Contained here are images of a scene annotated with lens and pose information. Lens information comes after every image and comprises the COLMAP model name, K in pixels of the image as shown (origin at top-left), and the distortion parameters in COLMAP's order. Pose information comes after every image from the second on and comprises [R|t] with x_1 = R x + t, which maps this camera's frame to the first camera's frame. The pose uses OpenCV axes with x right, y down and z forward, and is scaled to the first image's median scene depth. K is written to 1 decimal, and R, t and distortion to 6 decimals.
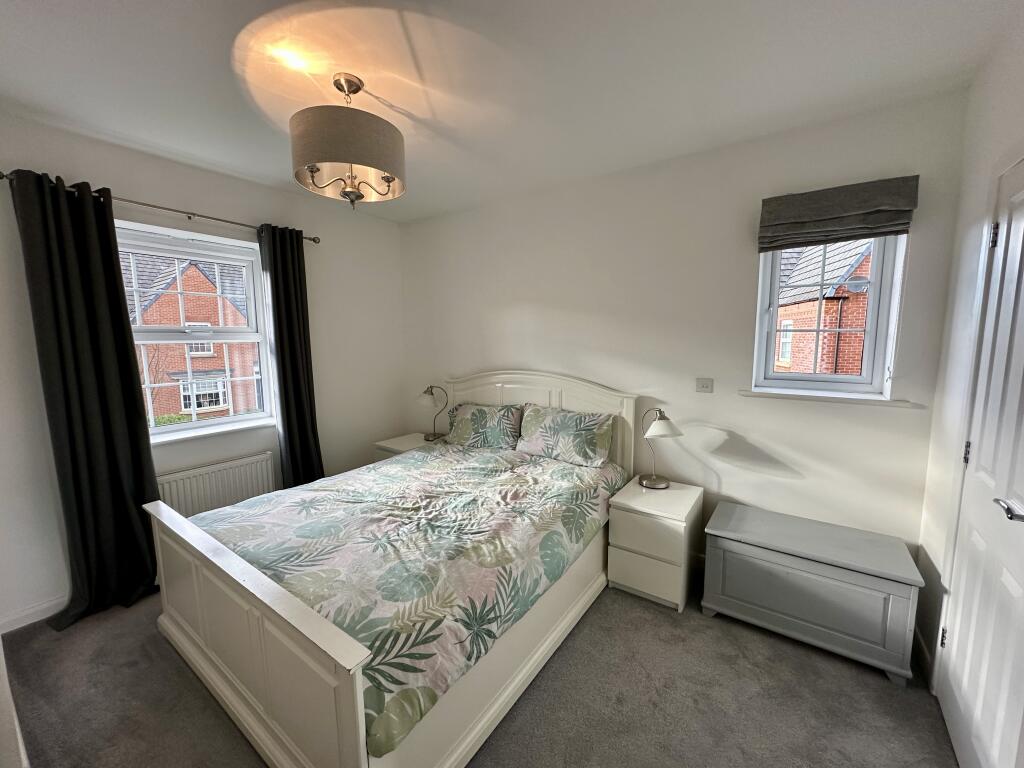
lens RADIAL K [[409.2, 0, 514.9], [0, 409.2, 385.0], [0, 0, 1]] dist [-0.004248, -0.000392]
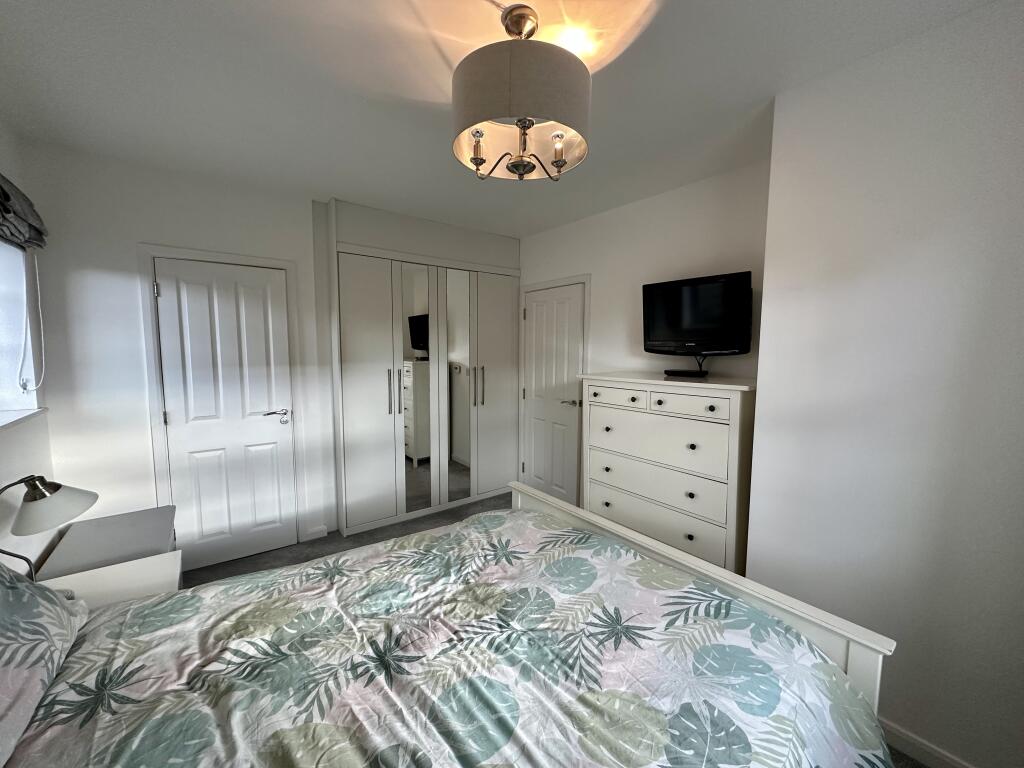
lens RADIAL K [[409.2, 0, 511.4], [0, 409.2, 384.1], [0, 0, 1]] dist [-0.004248, -0.000392]
pose [[-0.953668, -0.027927, 0.299561, -0.614620], [0.034292, 0.979104, 0.200448, -0.213742], [-0.298899, 0.201433, -0.932783, 1.782317]]
